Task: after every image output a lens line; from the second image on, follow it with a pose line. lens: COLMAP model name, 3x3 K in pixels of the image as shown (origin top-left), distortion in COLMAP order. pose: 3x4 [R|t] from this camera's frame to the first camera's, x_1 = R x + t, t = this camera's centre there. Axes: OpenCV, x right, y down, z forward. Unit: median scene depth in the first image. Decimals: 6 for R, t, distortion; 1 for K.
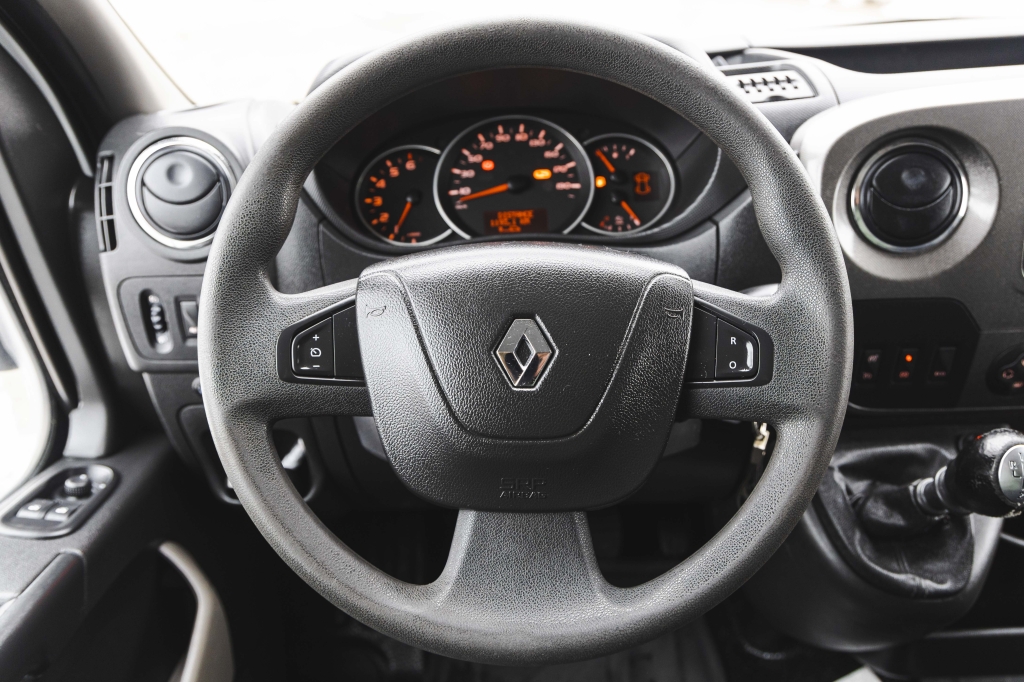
lens RADIAL K [[718.2, 0, 515.2], [0, 718.2, 347.9], [0, 0, 1]] dist [0.003320, -0.018054]
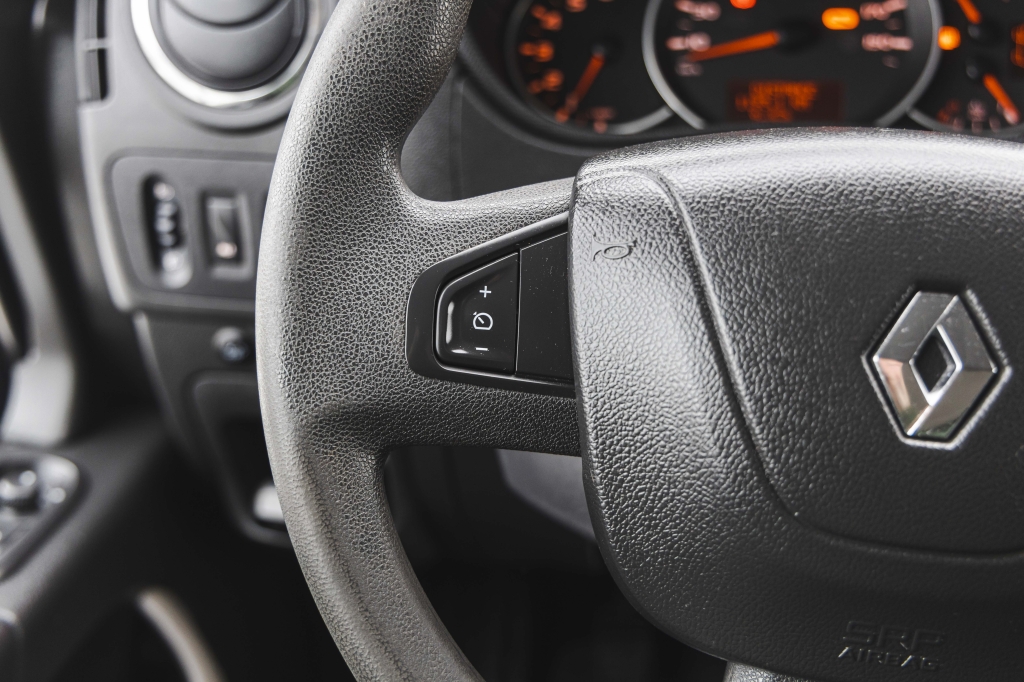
lens RADIAL K [[1019.2, 0, 513.1], [0, 1019.2, 344.5], [0, 0, 1]] dist [0.033491, 0.000000]
pose [[0.989578, 0.092303, -0.110528, -0.164676], [-0.087302, 0.994962, 0.049276, -0.013704], [0.114519, -0.039114, 0.992651, 0.277287]]
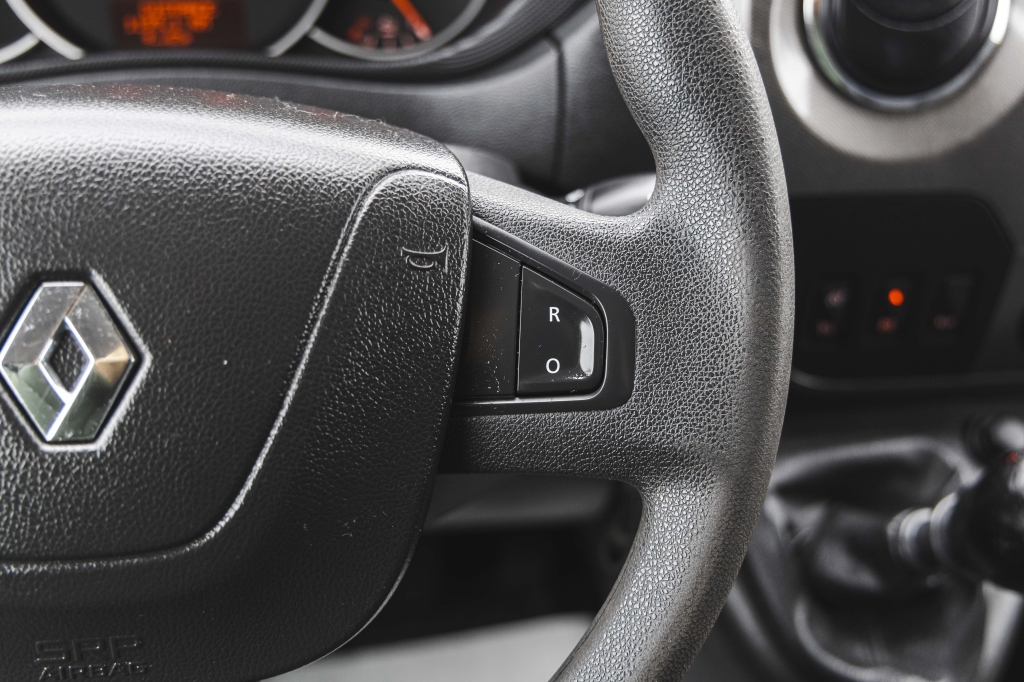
lens RADIAL K [[1124.5, 0, 530.7], [0, 1124.5, 349.1], [0, 0, 1]] dist [-0.005270, 0.000000]
pose [[0.981647, -0.026443, 0.188863, 0.139422], [0.003541, 0.992696, 0.120588, -0.071399], [-0.190673, -0.117706, 0.974571, 0.265276]]
